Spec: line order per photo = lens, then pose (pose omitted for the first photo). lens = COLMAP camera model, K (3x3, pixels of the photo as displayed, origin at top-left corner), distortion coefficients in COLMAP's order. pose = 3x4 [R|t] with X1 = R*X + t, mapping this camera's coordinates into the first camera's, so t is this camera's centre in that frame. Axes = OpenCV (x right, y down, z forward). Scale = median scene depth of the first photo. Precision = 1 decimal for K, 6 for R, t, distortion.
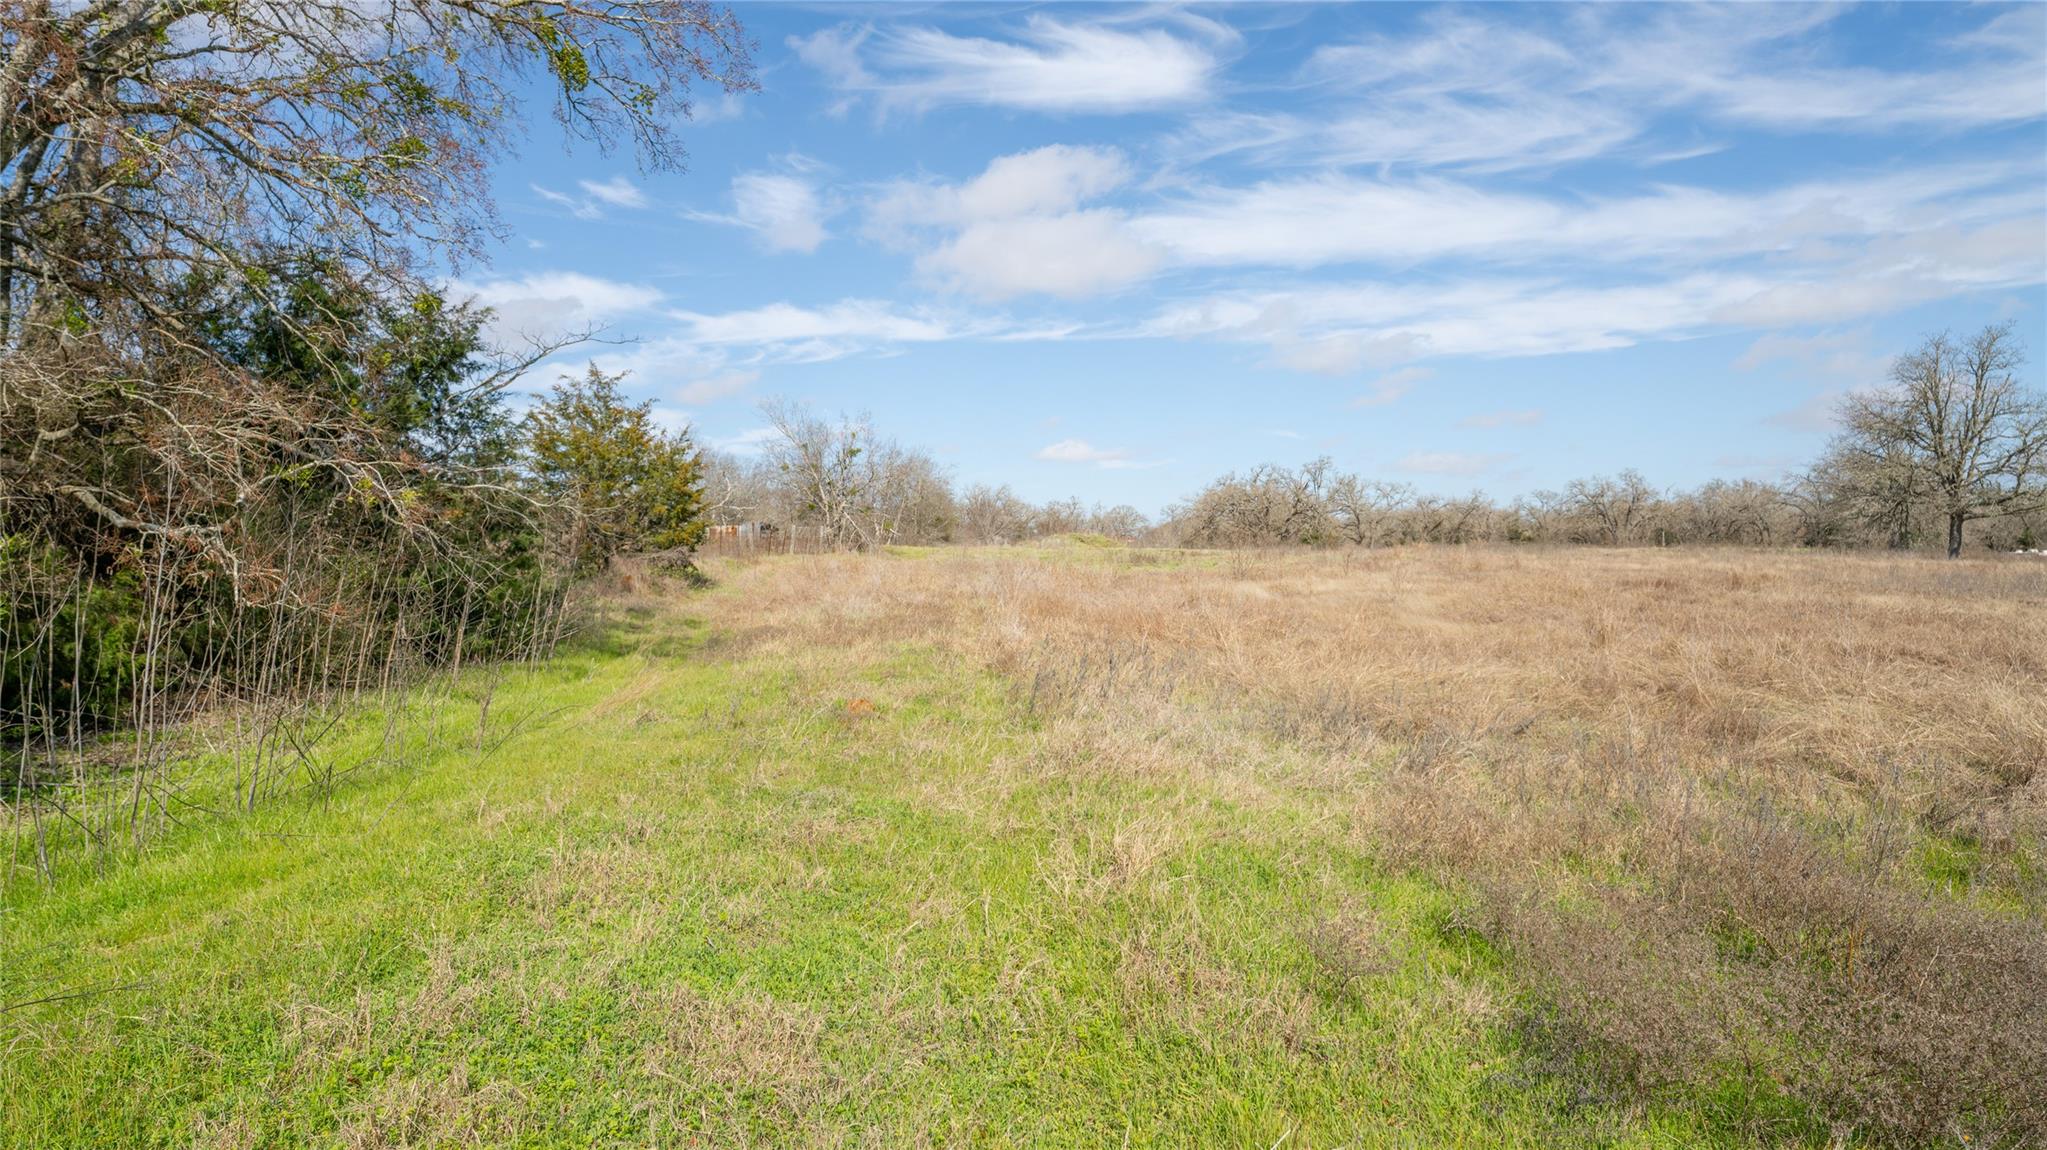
lens RADIAL K [[1159.9, 0, 1028.5], [0, 1159.9, 567.2], [0, 0, 1]] dist [0.011767, -0.003238]
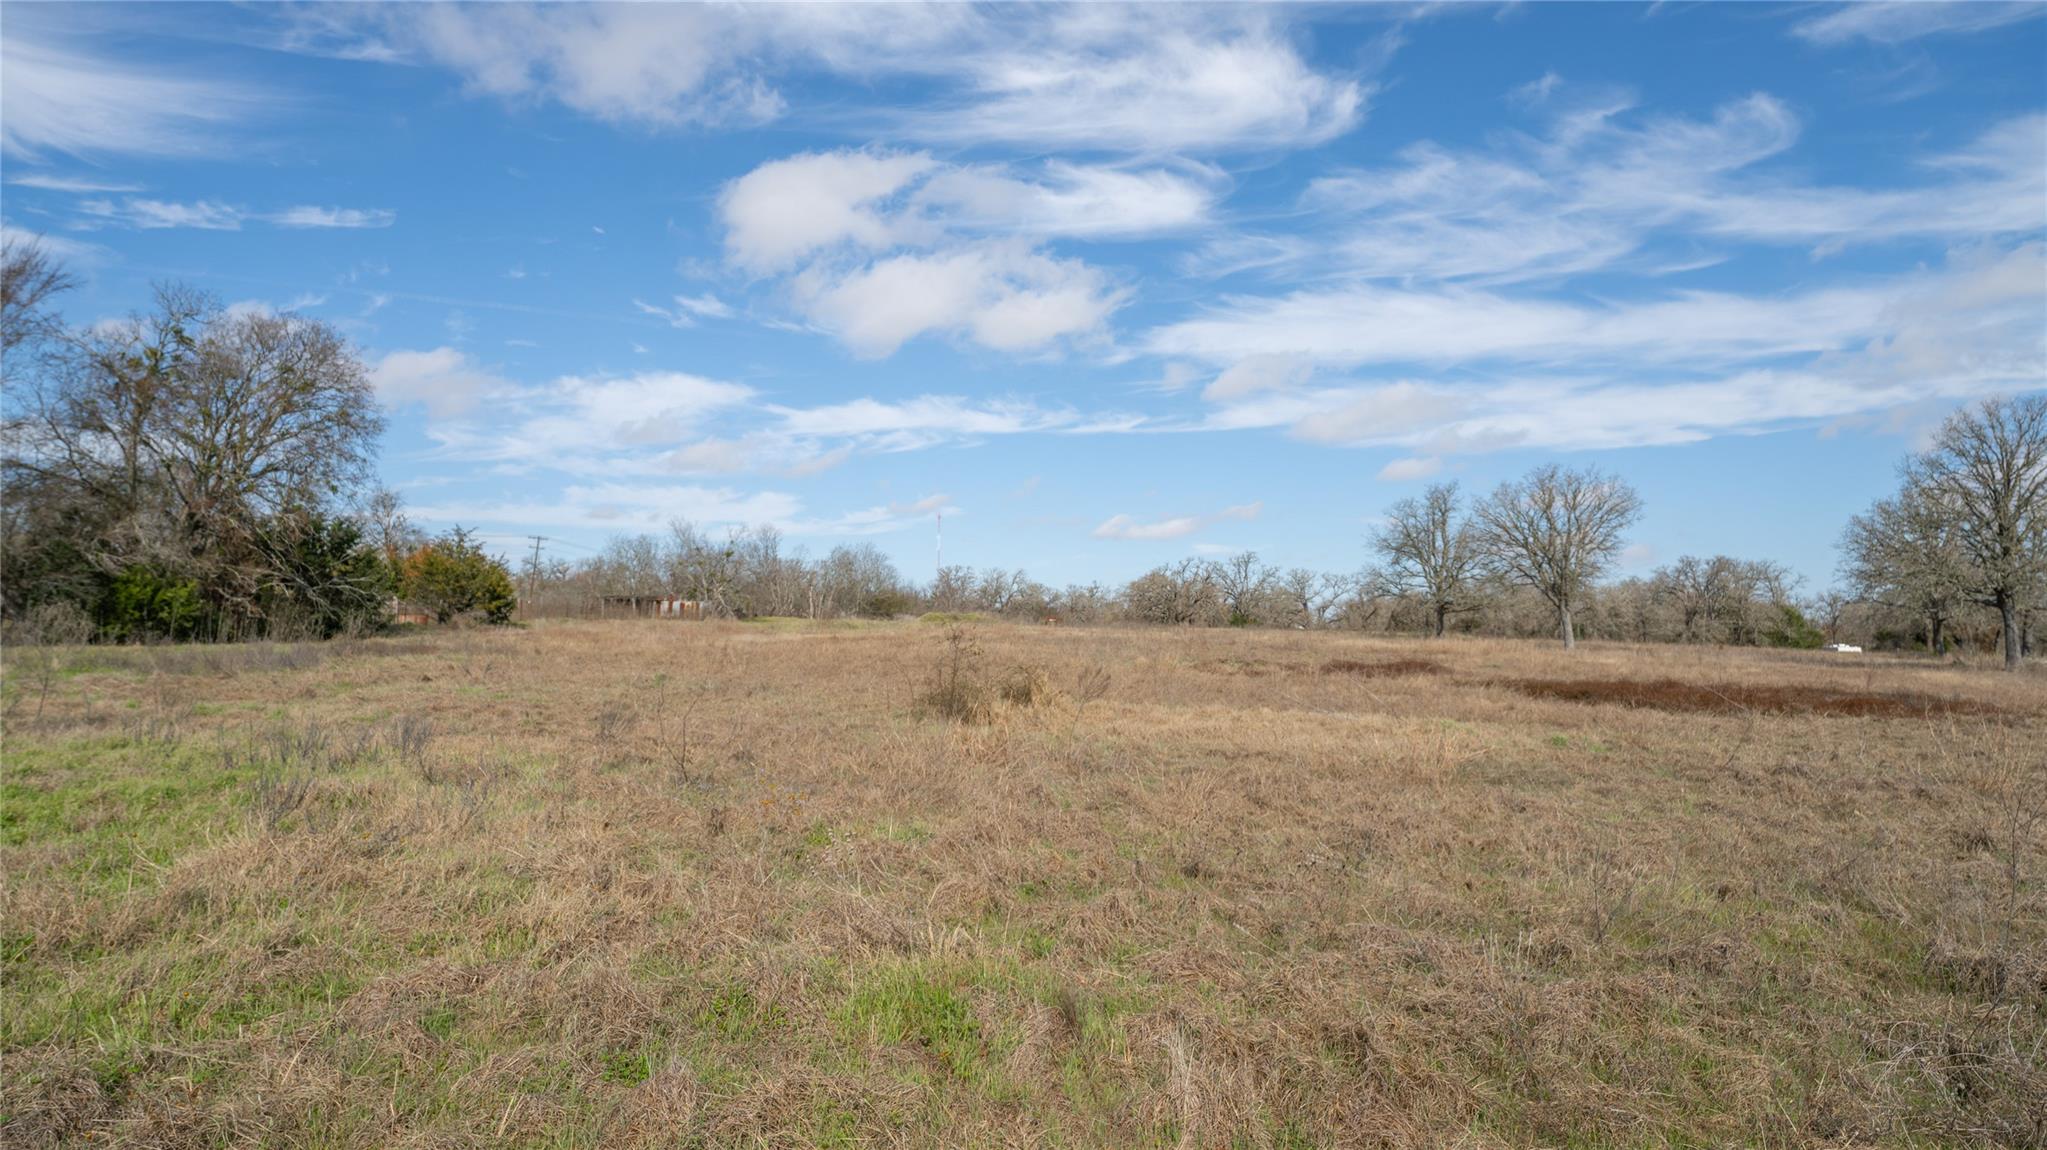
lens RADIAL K [[1159.9, 0, 1020.6], [0, 1159.9, 586.5], [0, 0, 1]] dist [0.011767, -0.003238]
pose [[0.994345, 0.017843, -0.104692, 0.071344], [-0.023526, 0.998301, -0.053302, 0.002534], [0.103563, 0.055463, 0.993075, -0.073725]]
